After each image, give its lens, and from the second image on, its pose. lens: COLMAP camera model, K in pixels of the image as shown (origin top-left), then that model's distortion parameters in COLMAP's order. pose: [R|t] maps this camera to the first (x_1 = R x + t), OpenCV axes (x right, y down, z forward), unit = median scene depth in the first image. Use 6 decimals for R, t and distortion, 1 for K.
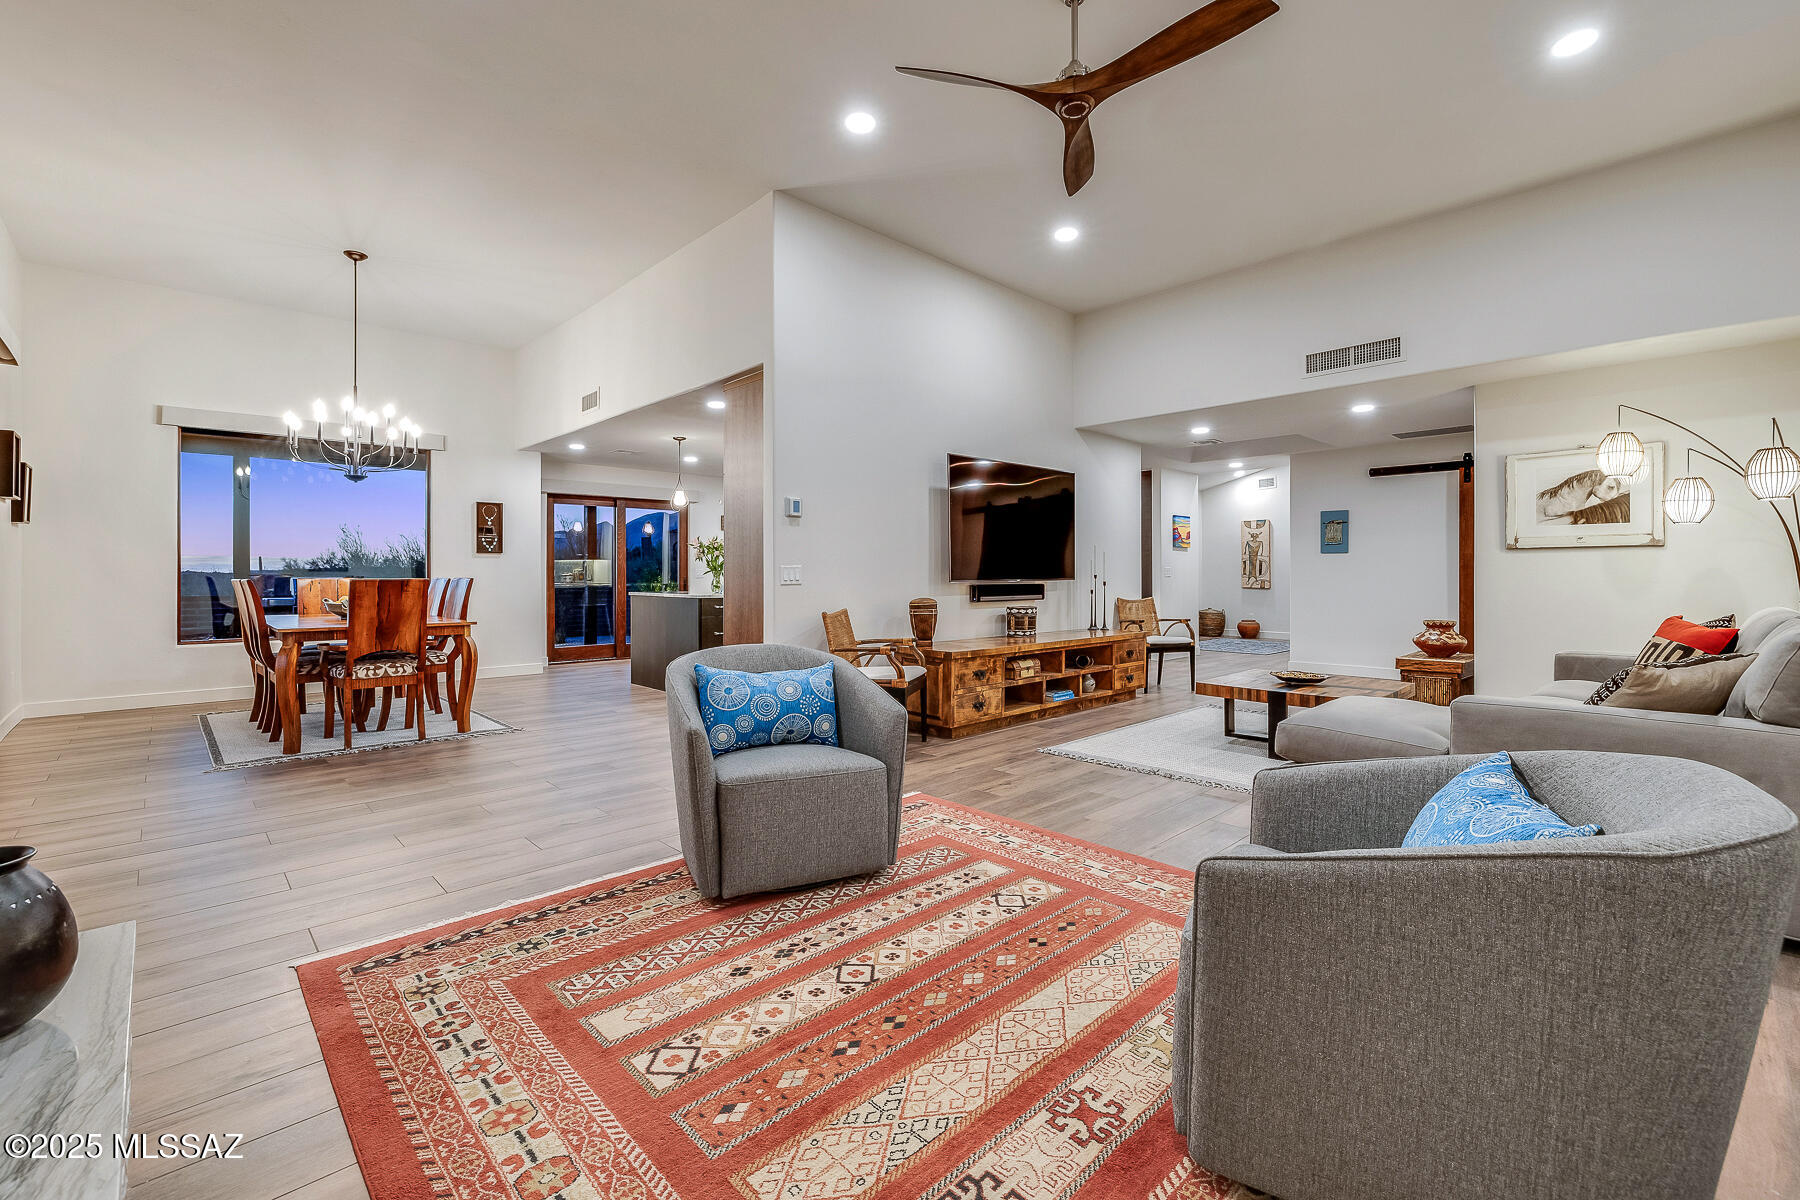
lens RADIAL K [[760.8, 0, 885.2], [0, 760.8, 582.9], [0, 0, 1]] dist [-0.001609, 0.000127]
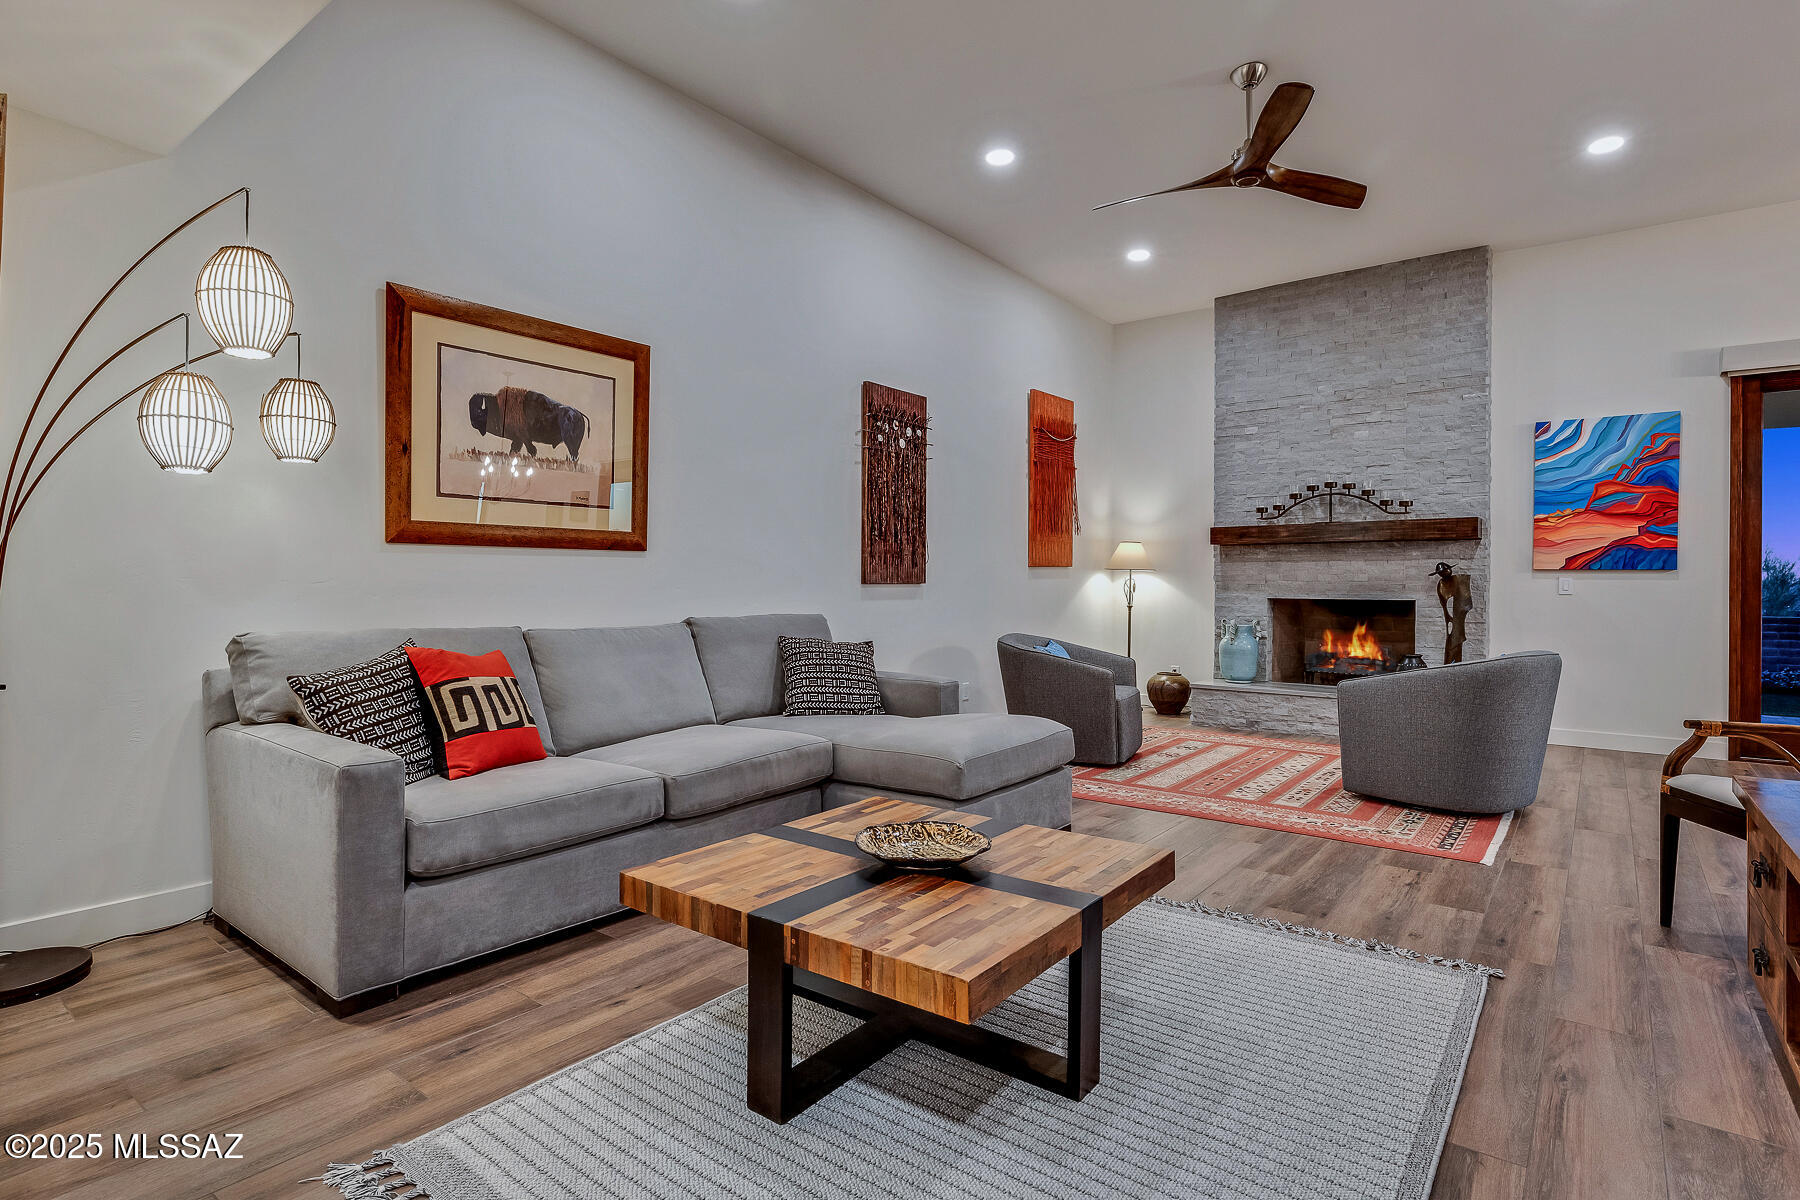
lens RADIAL K [[926.1, 0, 887.3], [0, 926.1, 599.0], [0, 0, 1]] dist [-0.010348, 0.003296]
pose [[-0.989459, -0.004308, -0.144751, 0.525444], [-0.008018, 0.999654, 0.025058, -0.012229], [0.144593, 0.025955, -0.989151, 1.213116]]
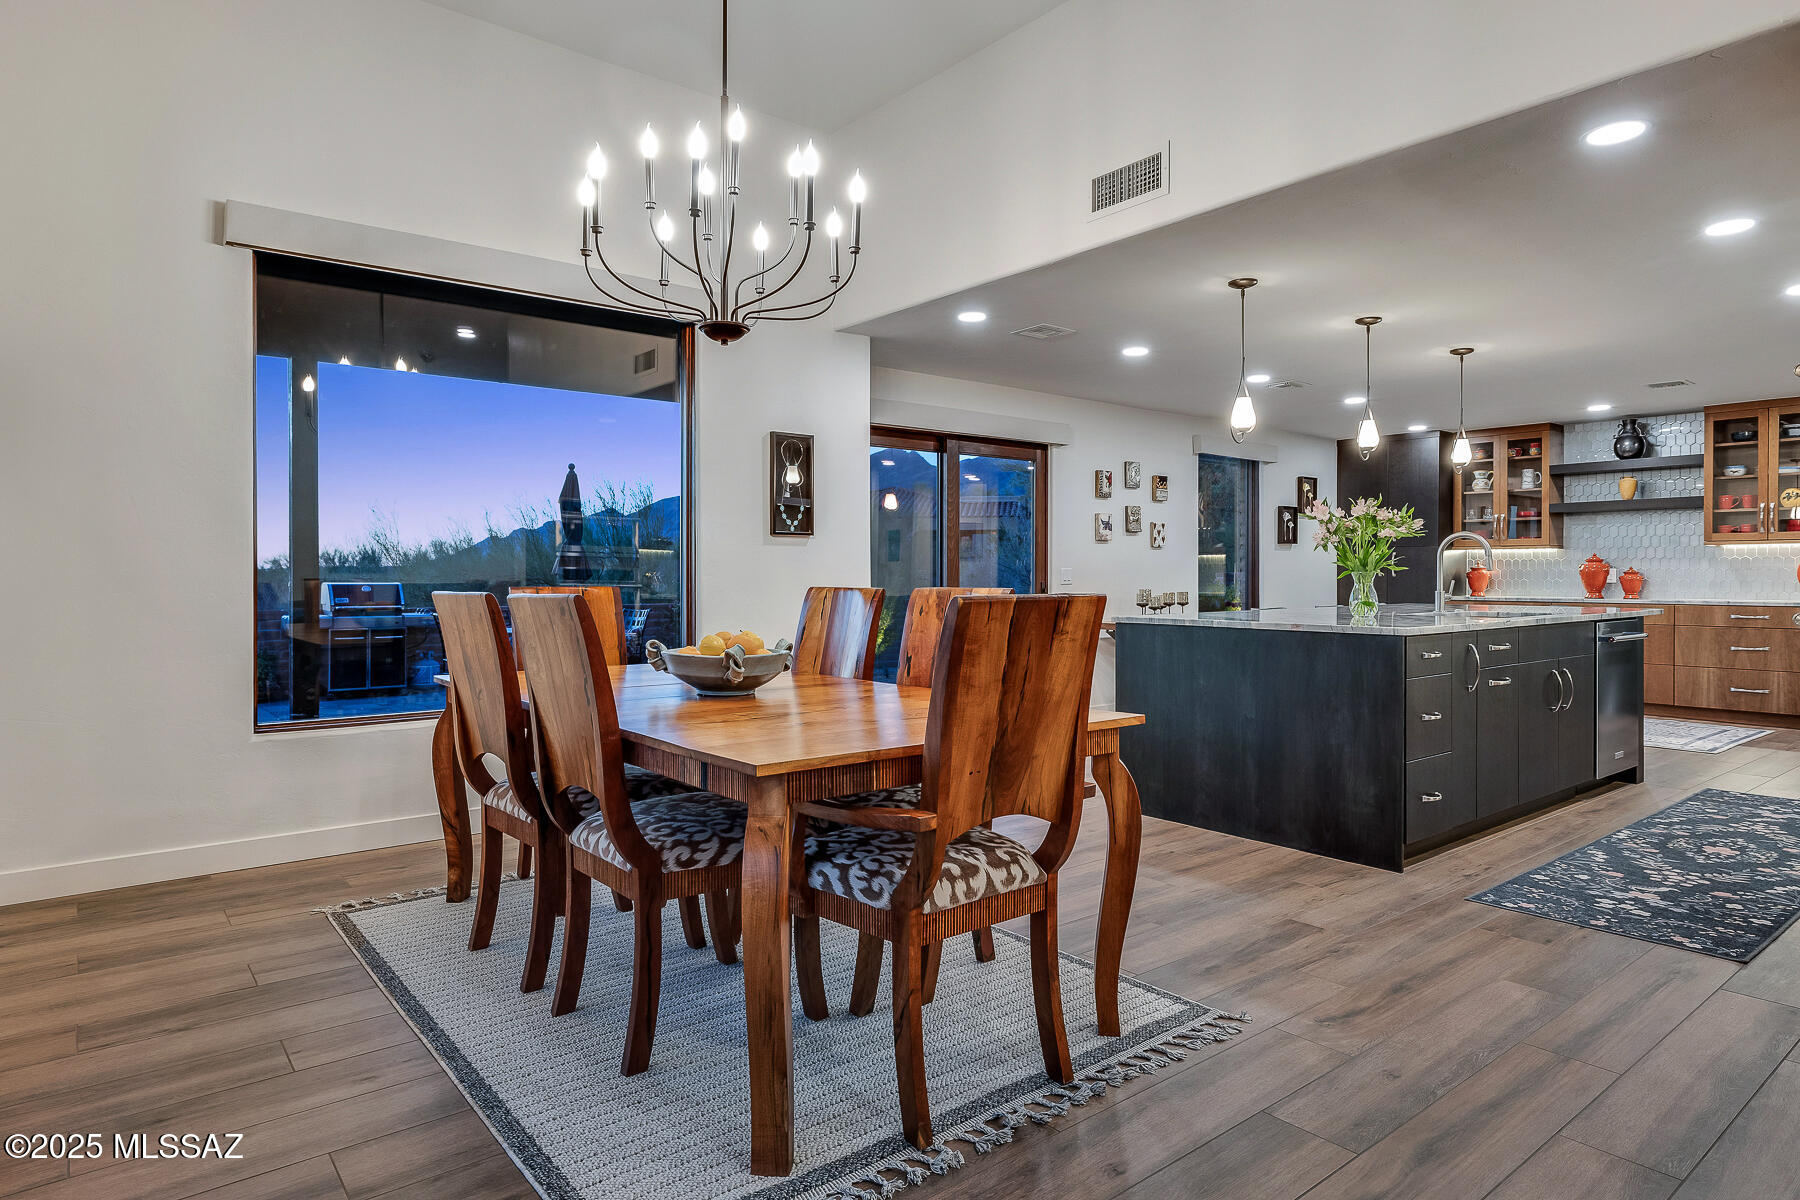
lens RADIAL K [[1039.9, 0, 897.6], [0, 1039.9, 581.7], [0, 0, 1]] dist [0.001111, 0.004972]
pose [[0.996200, -0.000229, -0.087092, -0.542433], [-0.000412, 0.999973, -0.007341, -0.006179], [0.087091, 0.007349, 0.996173, 0.457896]]
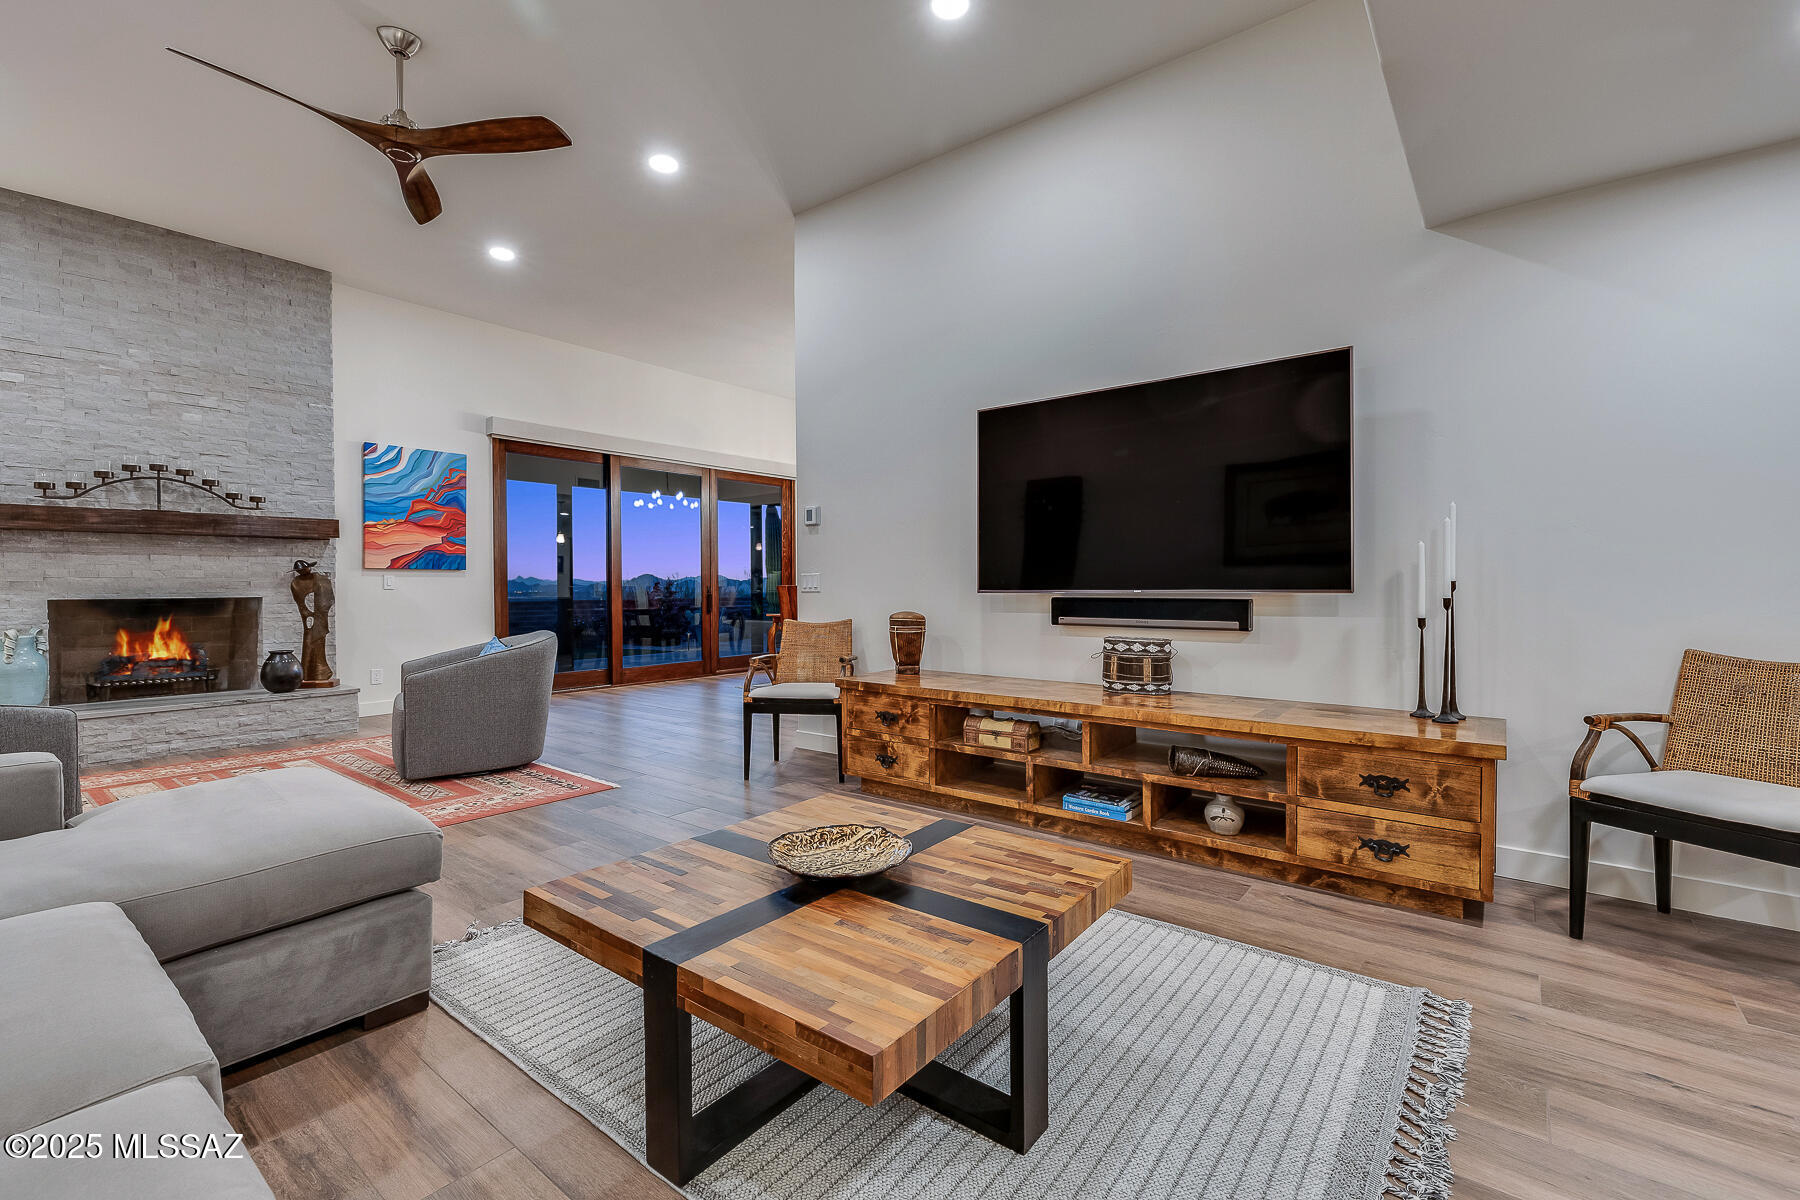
lens RADIAL K [[760.8, 0, 901.2], [0, 760.8, 591.2], [0, 0, 1]] dist [-0.001609, 0.000127]
pose [[0.145906, 0.009131, -0.989256, 0.763483], [-0.007035, 0.999942, 0.008192, -0.007760], [0.989273, 0.005765, 0.145962, 0.807968]]
